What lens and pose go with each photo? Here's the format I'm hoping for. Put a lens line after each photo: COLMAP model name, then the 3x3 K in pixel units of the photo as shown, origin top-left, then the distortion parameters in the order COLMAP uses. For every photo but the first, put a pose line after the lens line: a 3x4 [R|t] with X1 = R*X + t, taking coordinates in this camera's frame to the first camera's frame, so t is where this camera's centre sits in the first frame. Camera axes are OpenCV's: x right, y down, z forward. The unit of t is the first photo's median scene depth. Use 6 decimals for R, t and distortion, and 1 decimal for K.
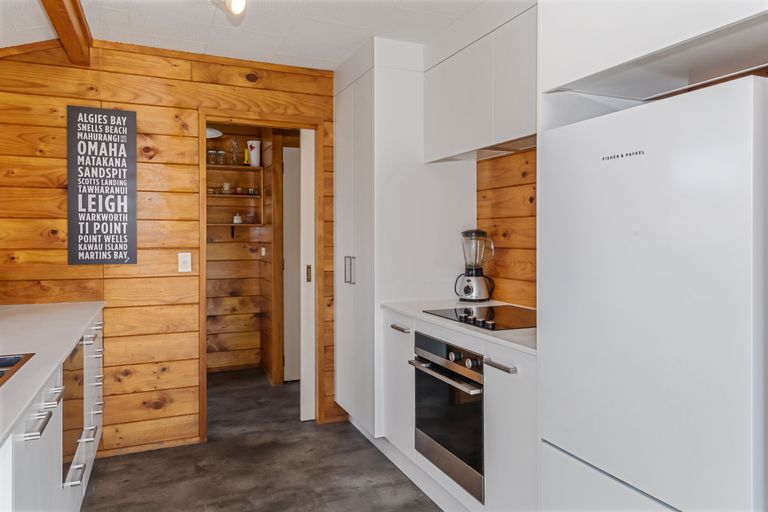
lens RADIAL K [[528.1, 0, 384.9], [0, 528.1, 244.9], [0, 0, 1]] dist [0.004800, 0.002040]
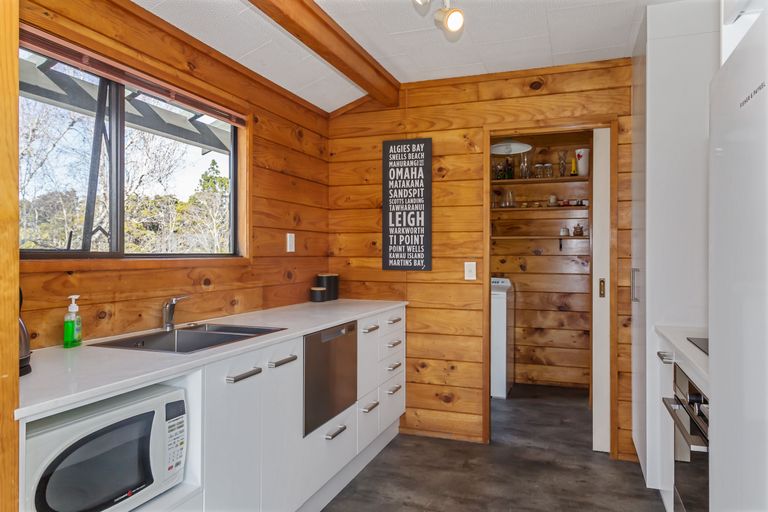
lens RADIAL K [[526.7, 0, 384.0], [0, 526.7, 256.0], [0, 0, 1]] dist [-0.001576, -0.000181]
pose [[0.720773, 0.004689, -0.693155, 0.249728], [-0.014712, 0.999855, -0.008534, 0.015438], [0.693015, 0.016349, 0.720738, 0.113037]]
